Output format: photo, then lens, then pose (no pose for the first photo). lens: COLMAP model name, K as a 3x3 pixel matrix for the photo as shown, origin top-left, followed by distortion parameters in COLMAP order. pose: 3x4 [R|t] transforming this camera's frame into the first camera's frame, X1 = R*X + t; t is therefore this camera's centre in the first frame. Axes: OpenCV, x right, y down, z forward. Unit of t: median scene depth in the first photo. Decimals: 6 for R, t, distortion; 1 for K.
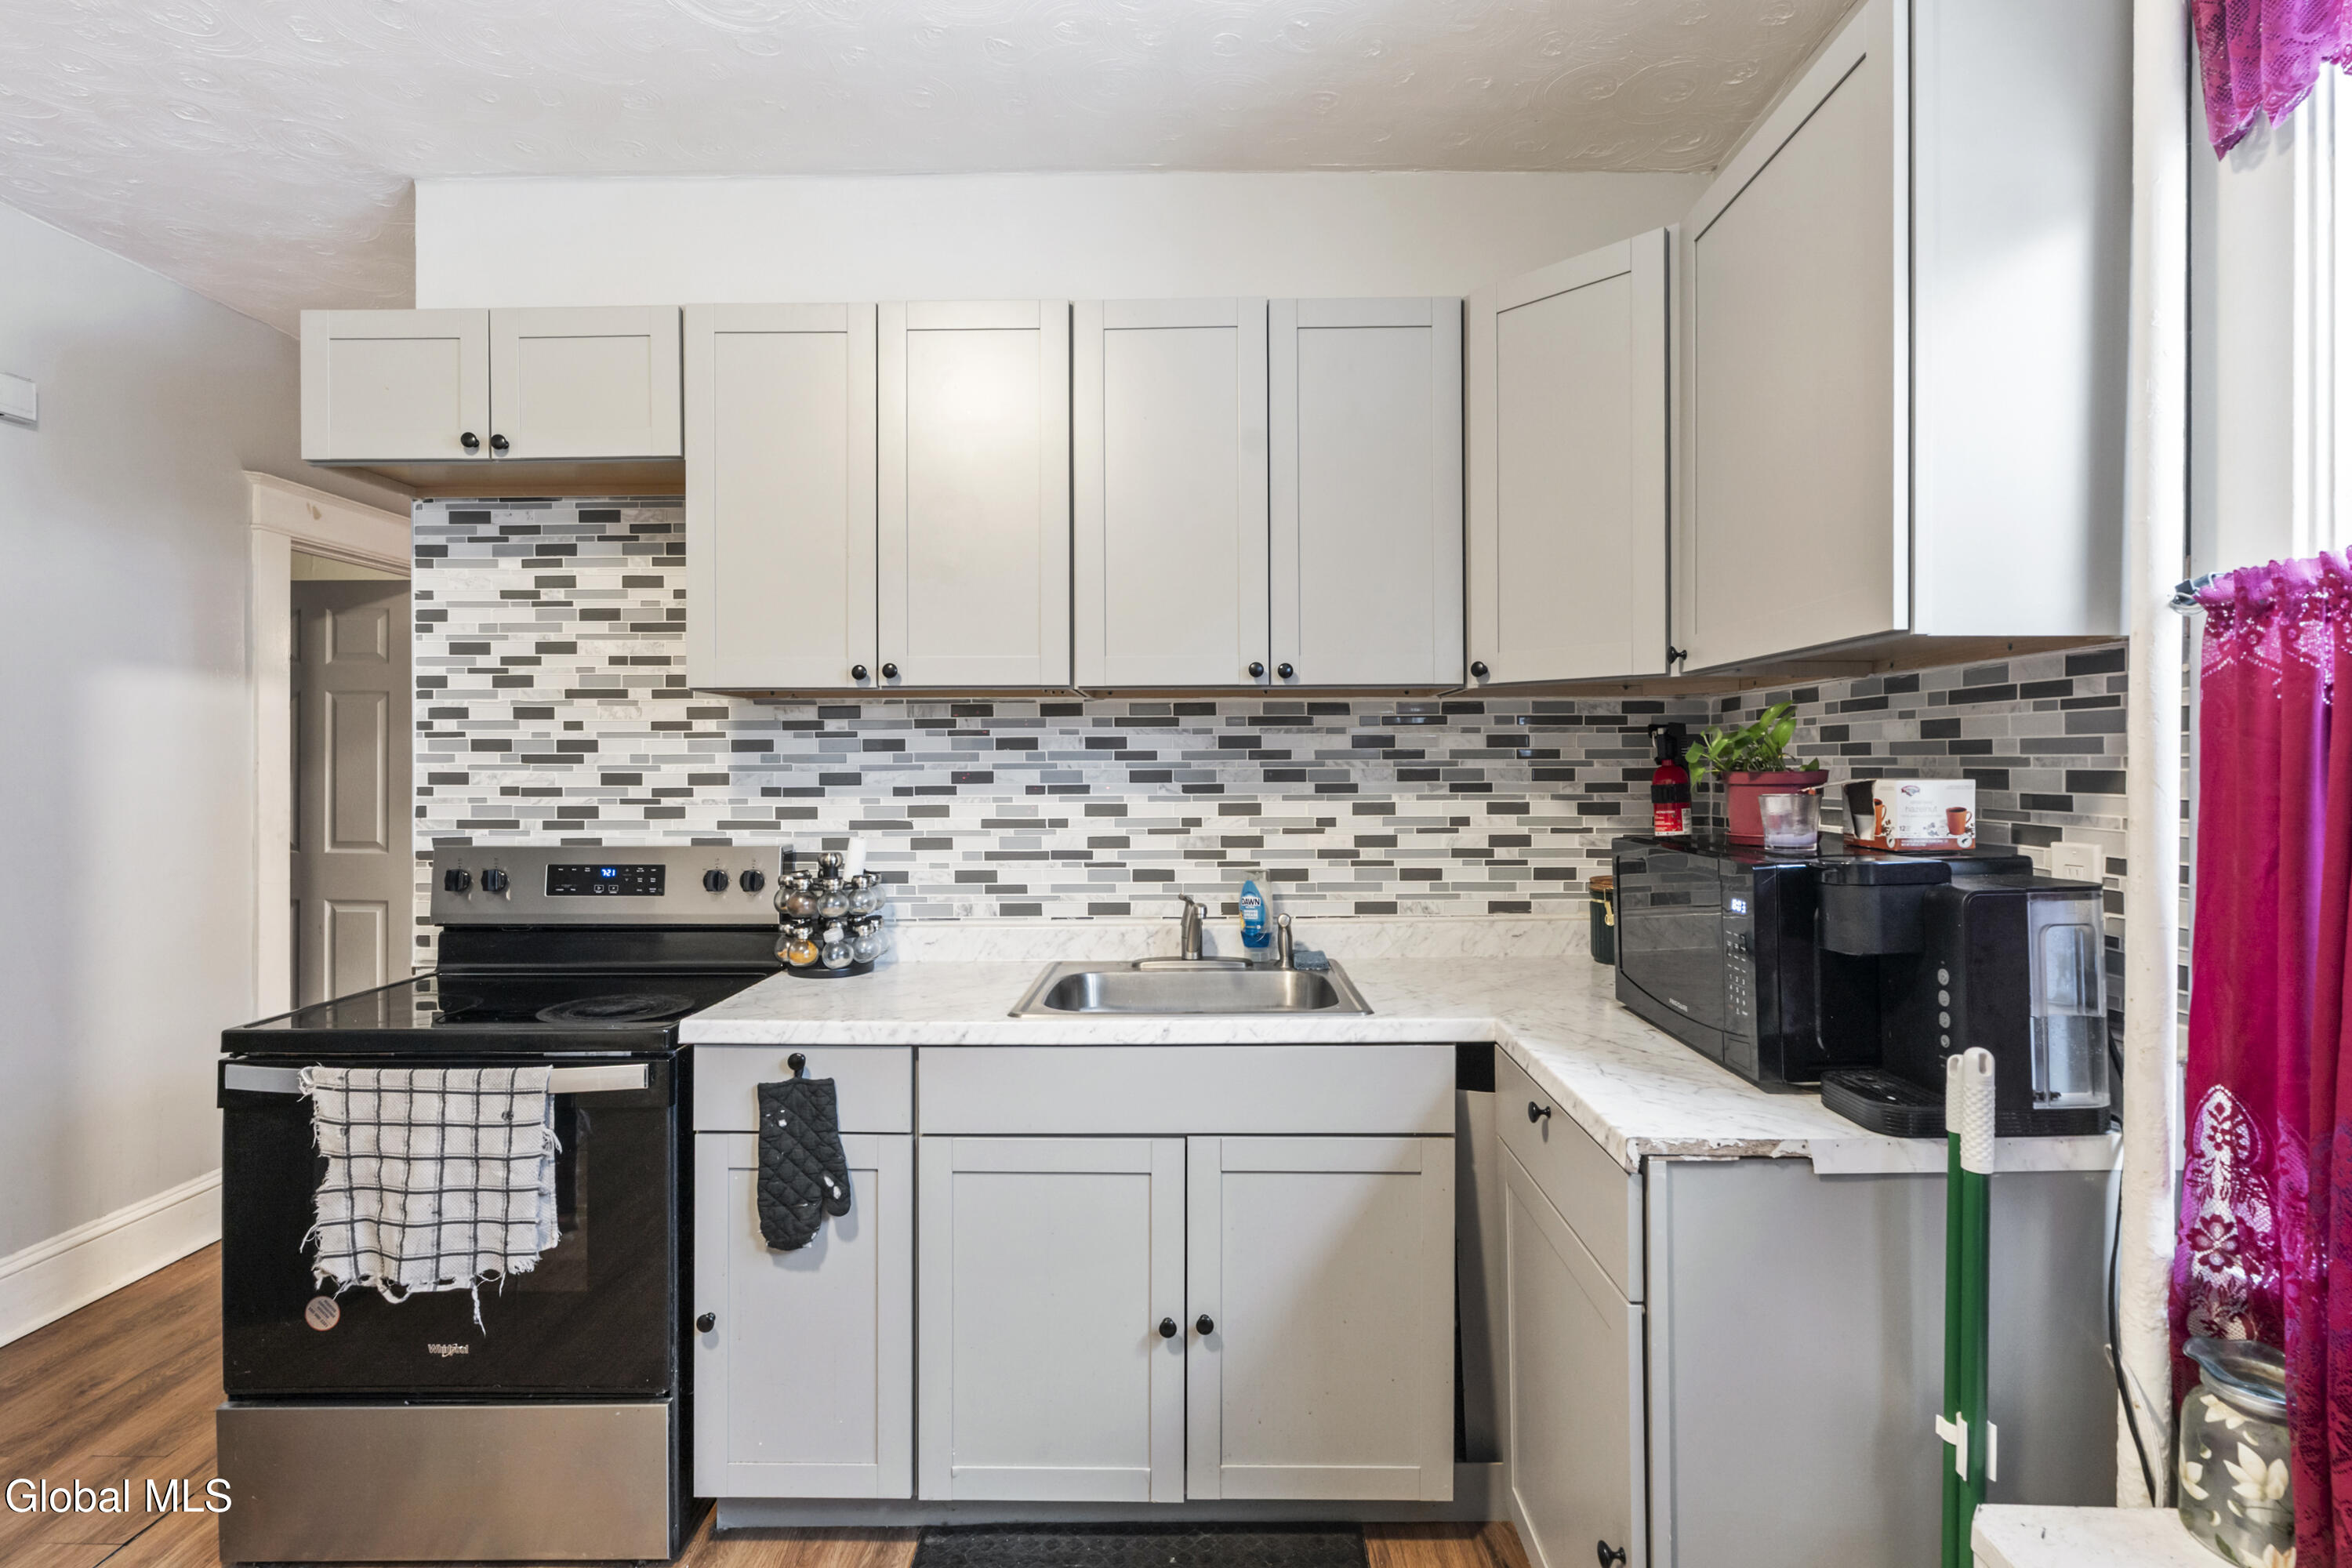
lens RADIAL K [[1131.9, 0, 1180.1], [0, 1131.9, 765.0], [0, 0, 1]] dist [-0.007866, 0.002946]
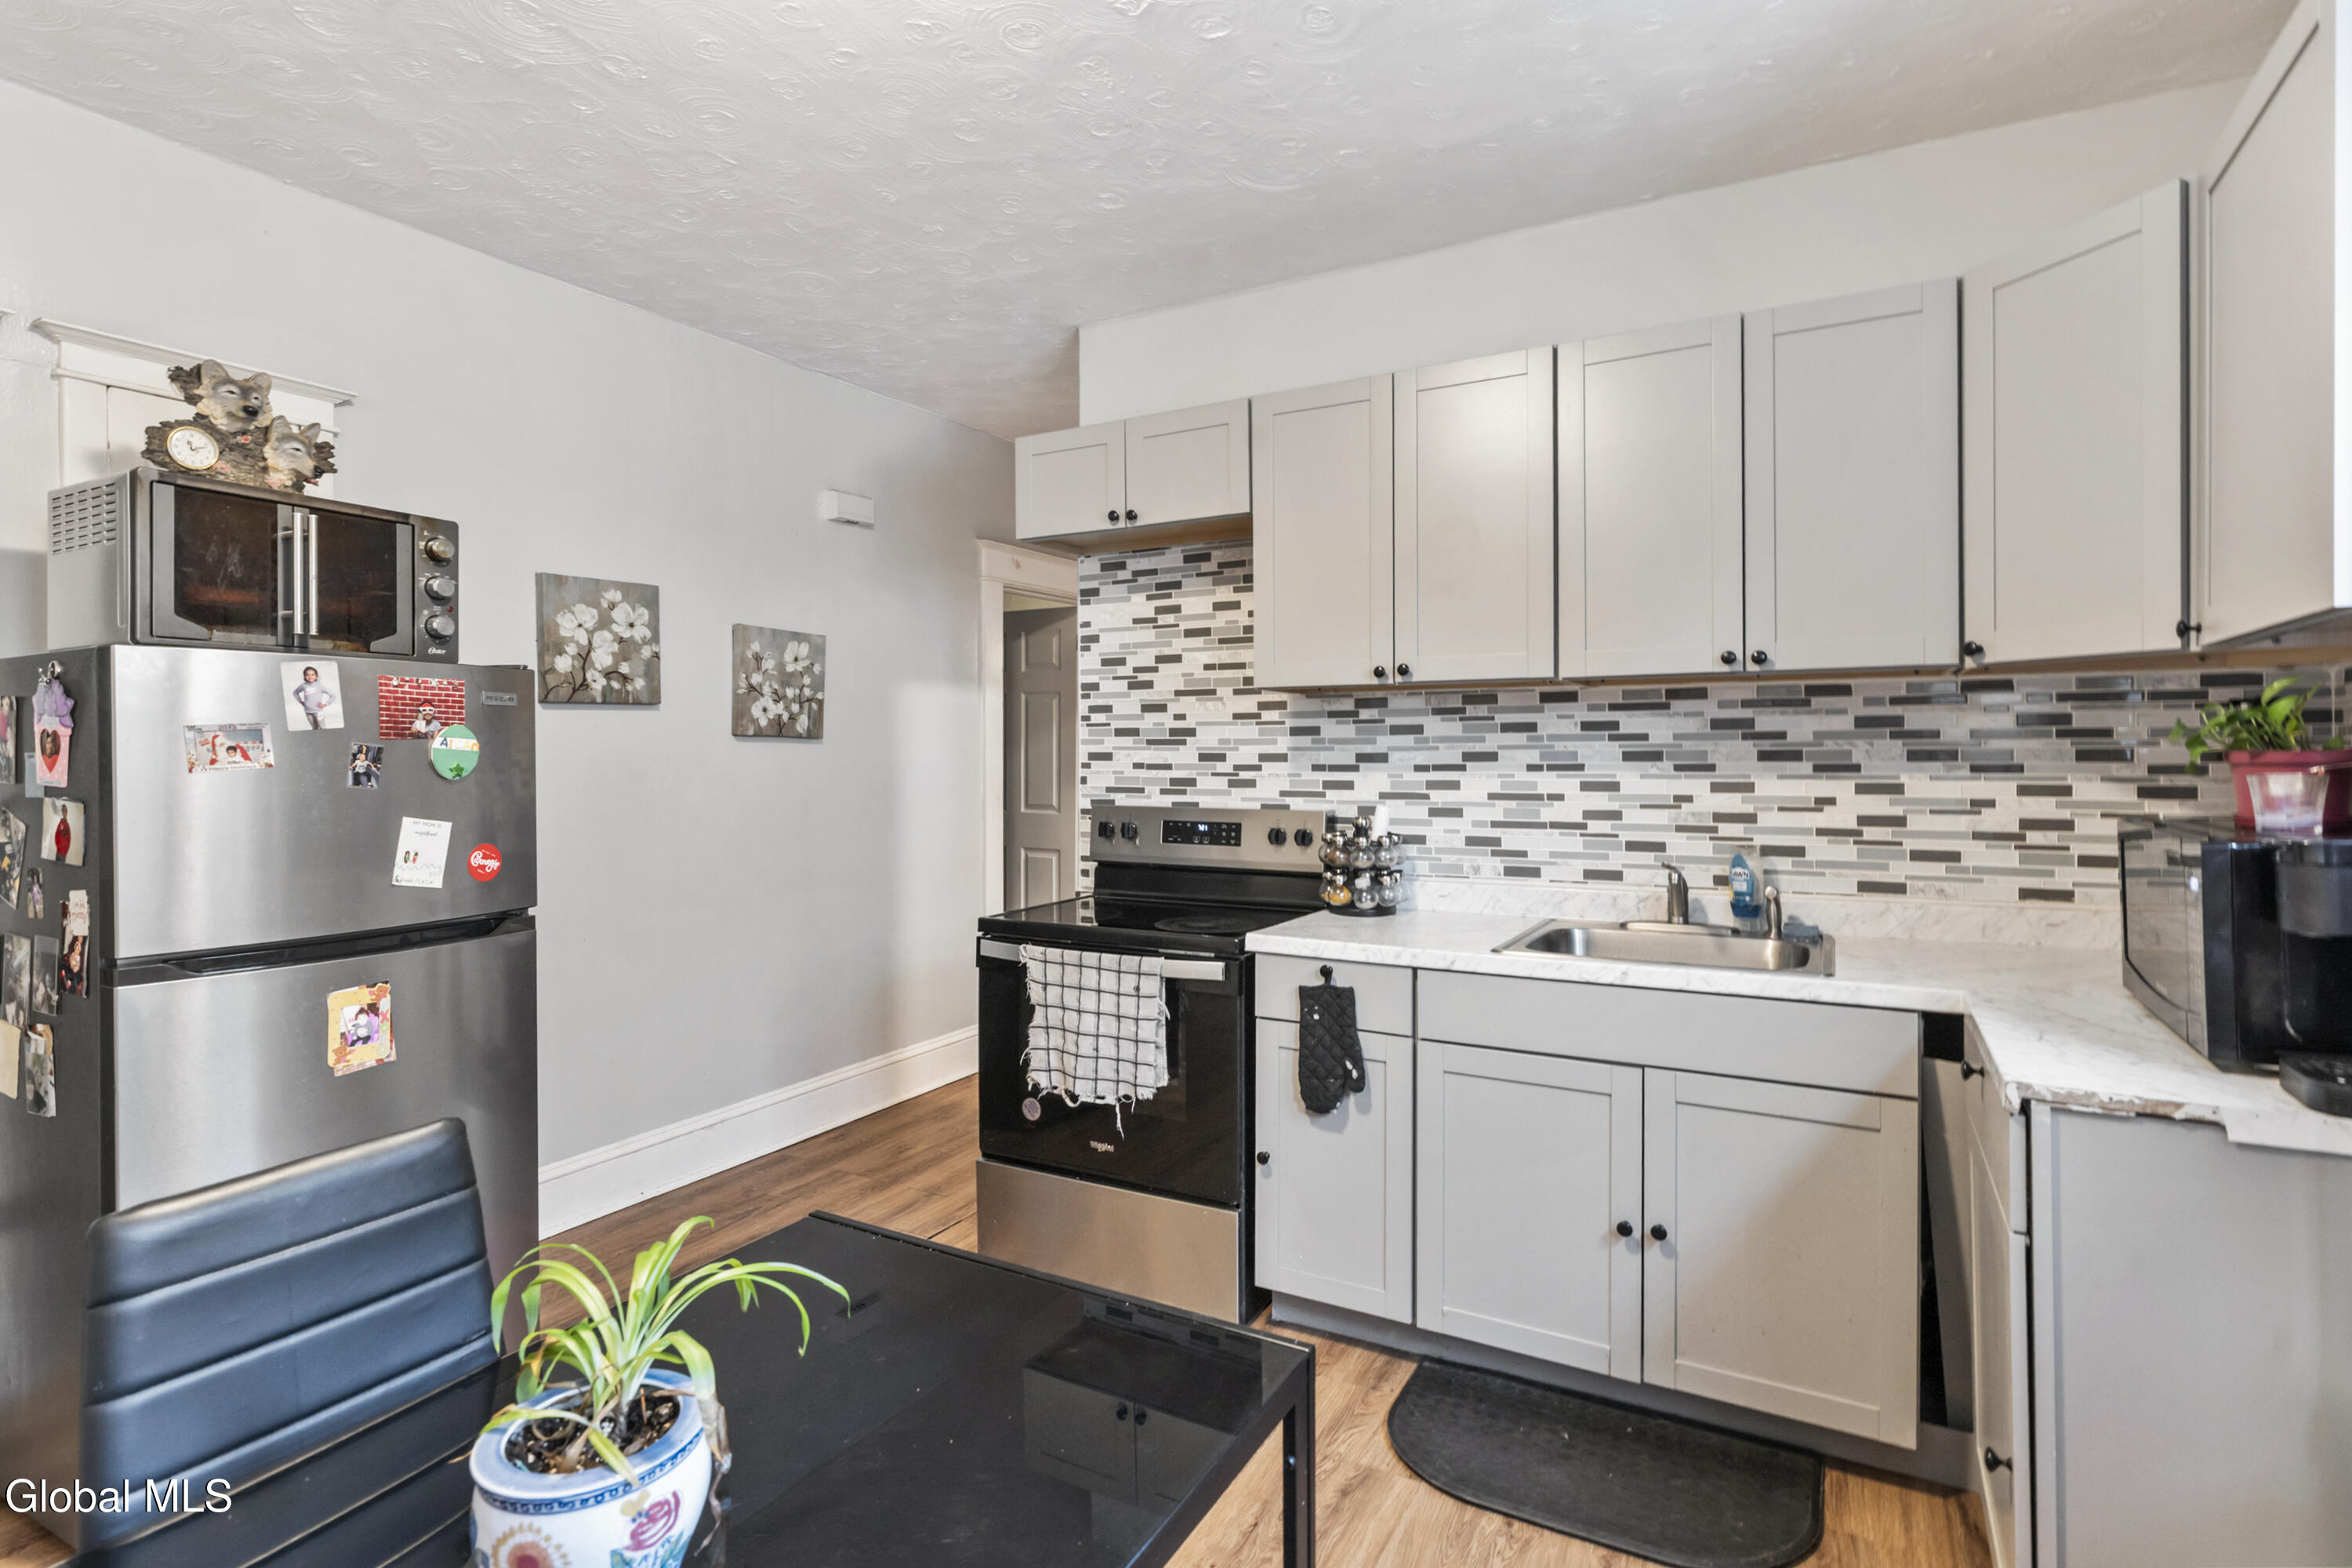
lens RADIAL K [[1131.9, 0, 1188.9], [0, 1131.9, 760.1], [0, 0, 1]] dist [-0.007866, 0.002946]
pose [[0.880778, 0.004086, -0.473512, 0.109911], [0.000951, 0.999945, 0.010397, 0.002158], [0.473529, -0.009608, 0.880726, -0.179936]]
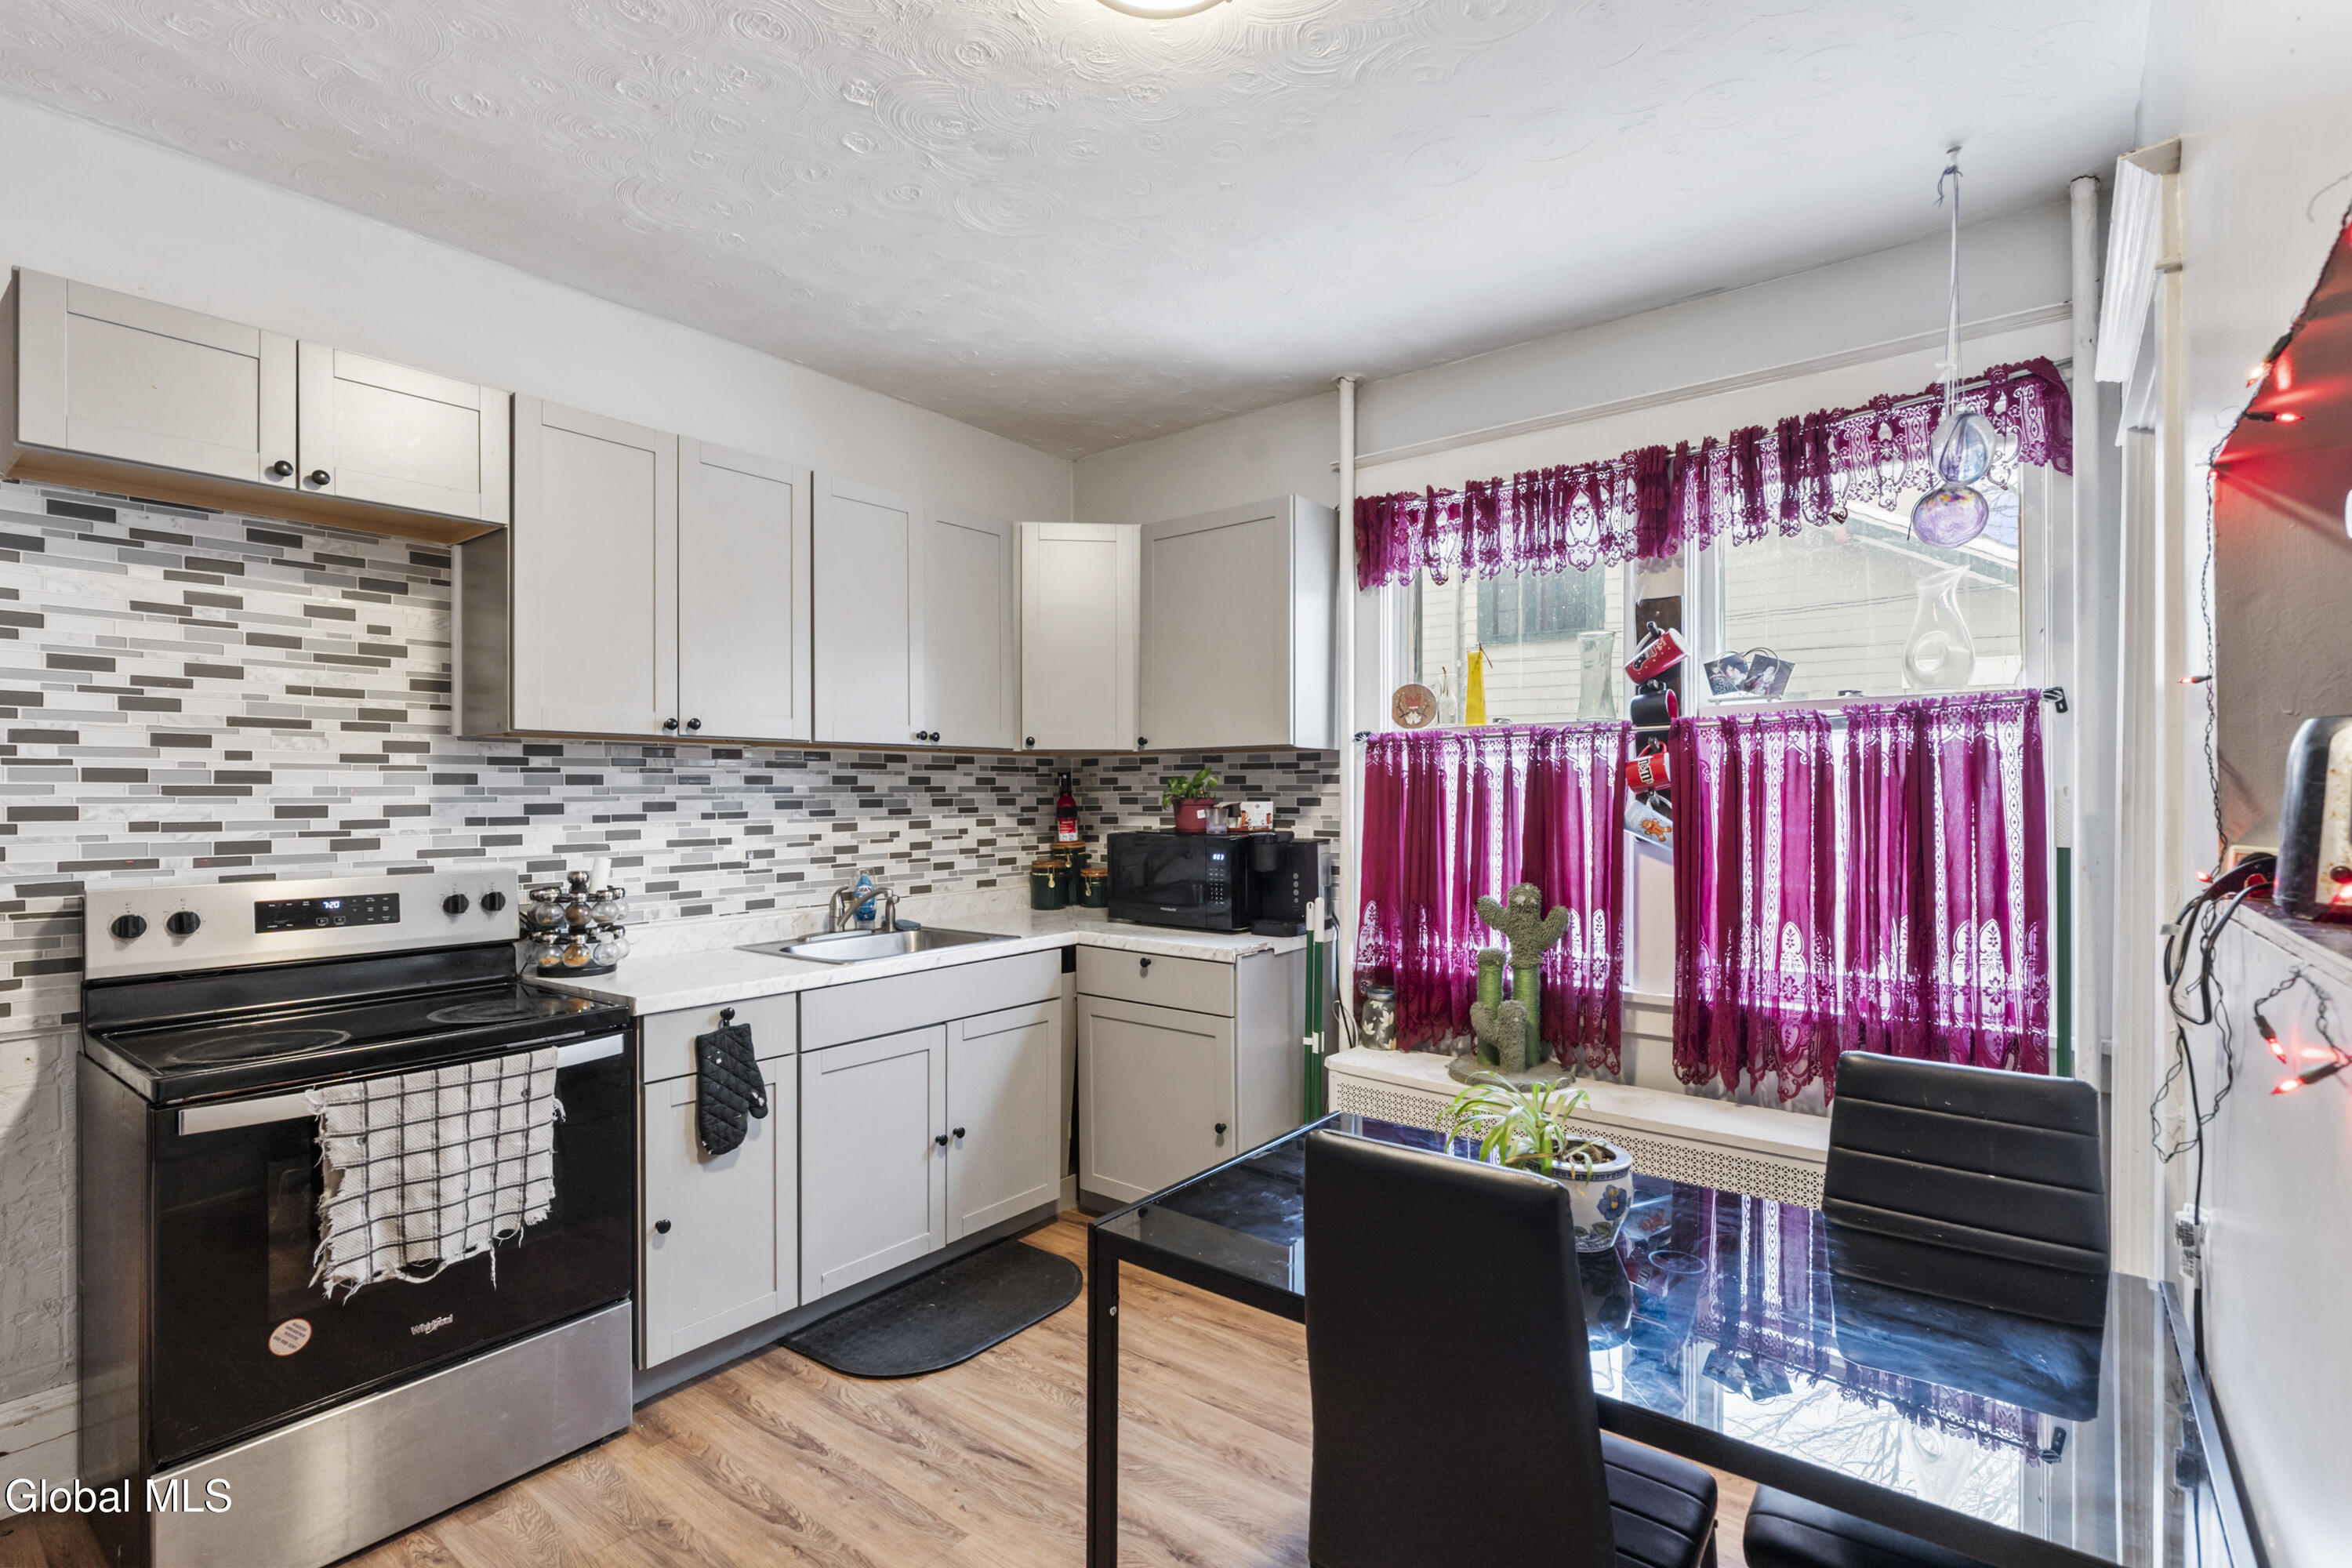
lens RADIAL K [[1082.0, 0, 1173.2], [0, 1082.0, 795.6], [0, 0, 1]] dist [-0.007897, 0.003191]
pose [[0.612425, -0.000989, 0.790528, -0.806585], [0.001433, 0.999999, 0.000141, -0.000557], [-0.790527, 0.001046, 0.612426, -0.173437]]
